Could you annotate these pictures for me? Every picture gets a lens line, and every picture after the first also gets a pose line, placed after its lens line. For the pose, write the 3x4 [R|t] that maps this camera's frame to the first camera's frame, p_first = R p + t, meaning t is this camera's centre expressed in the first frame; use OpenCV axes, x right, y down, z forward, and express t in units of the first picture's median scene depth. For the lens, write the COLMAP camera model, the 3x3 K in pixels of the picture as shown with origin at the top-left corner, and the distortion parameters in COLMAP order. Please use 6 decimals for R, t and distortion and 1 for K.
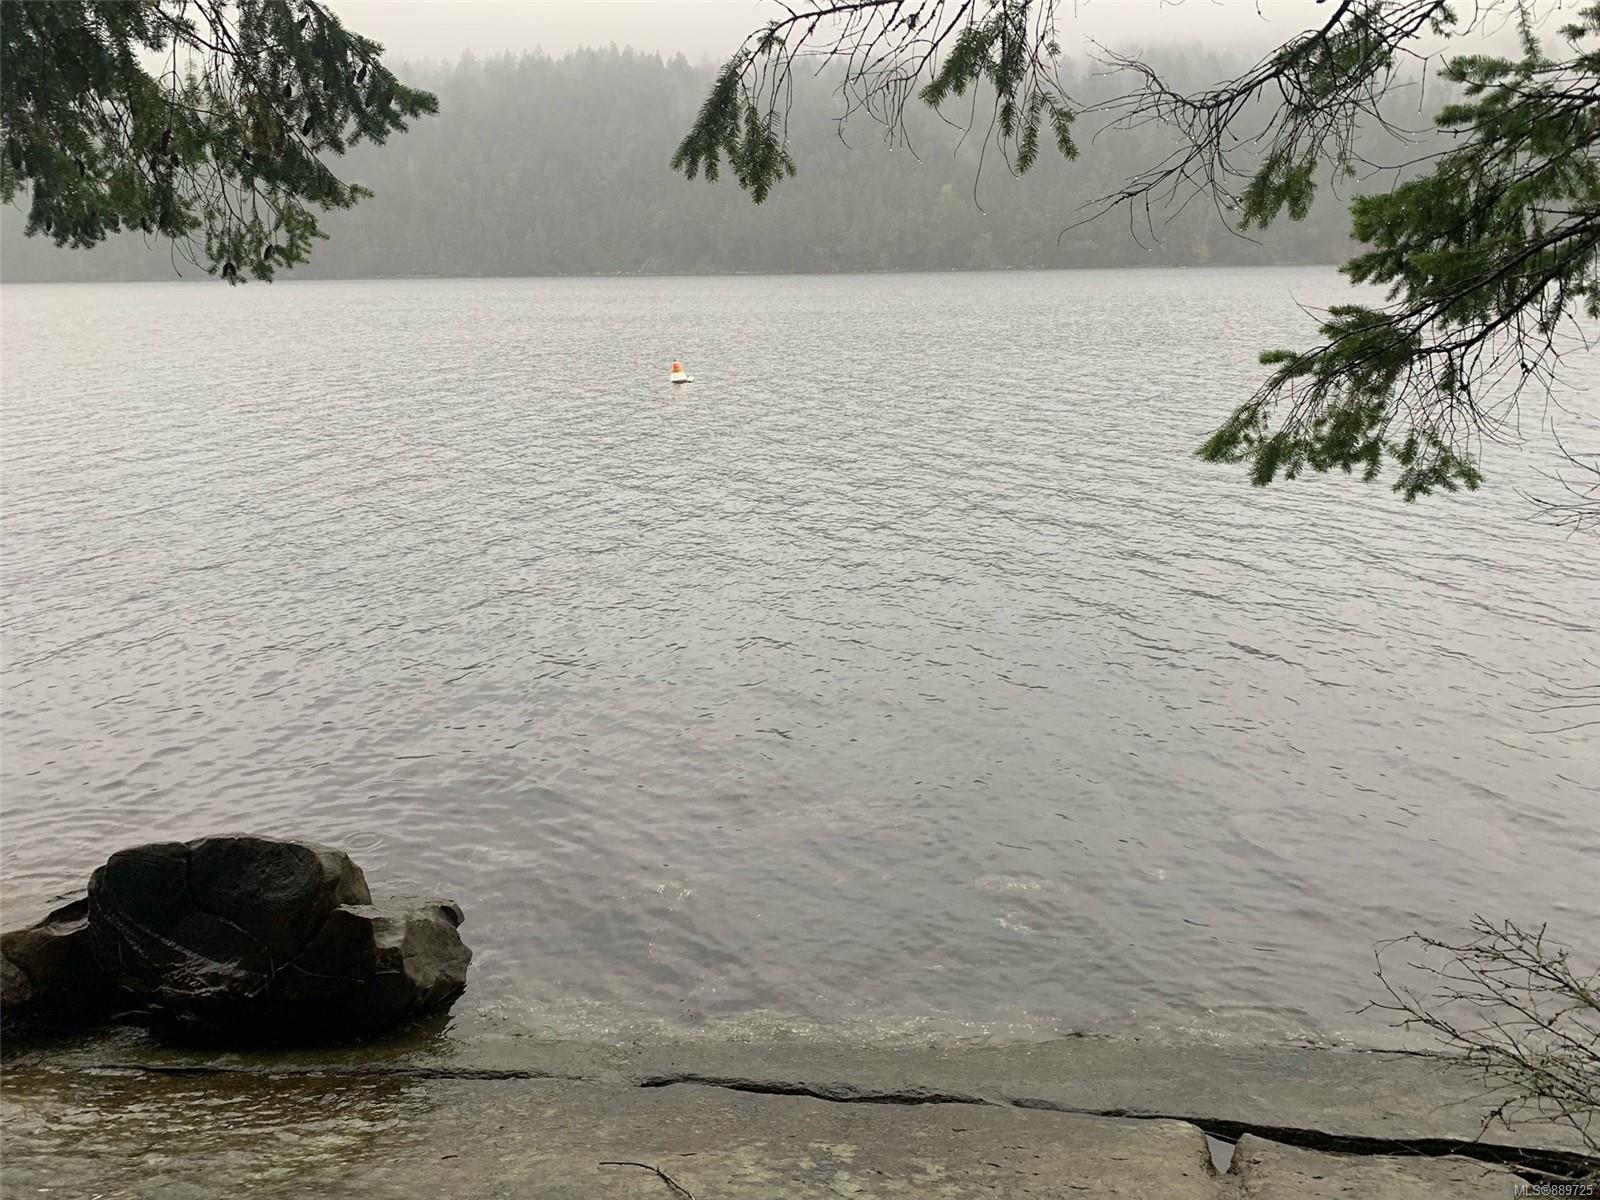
lens RADIAL K [[1272.2, 0, 796.0], [0, 1272.2, 597.8], [0, 0, 1]] dist [0.072496, -0.039192]
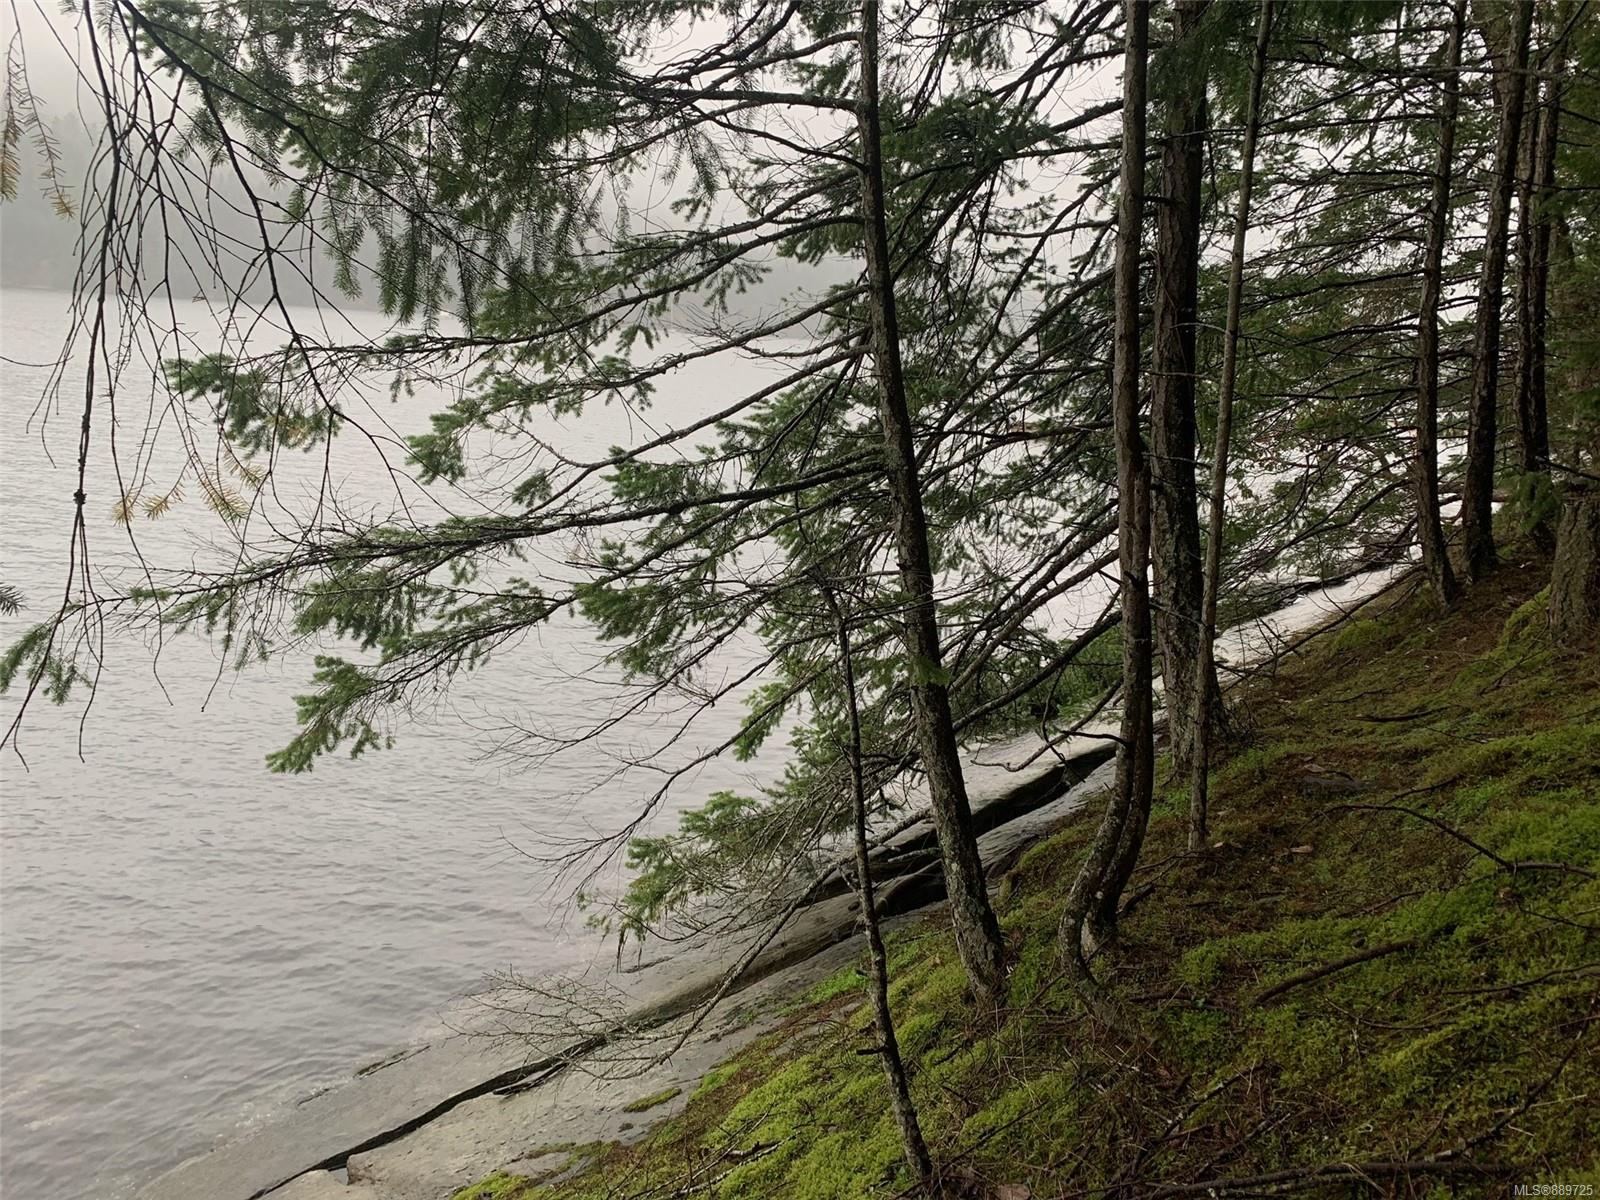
lens RADIAL K [[1272.2, 0, 810.3], [0, 1272.2, 585.2], [0, 0, 1]] dist [0.072496, -0.039192]
pose [[0.546398, -0.137360, 0.826185, -0.618246], [0.173691, 0.983597, 0.048660, -0.282171], [-0.819317, 0.116913, 0.561294, -0.484833]]
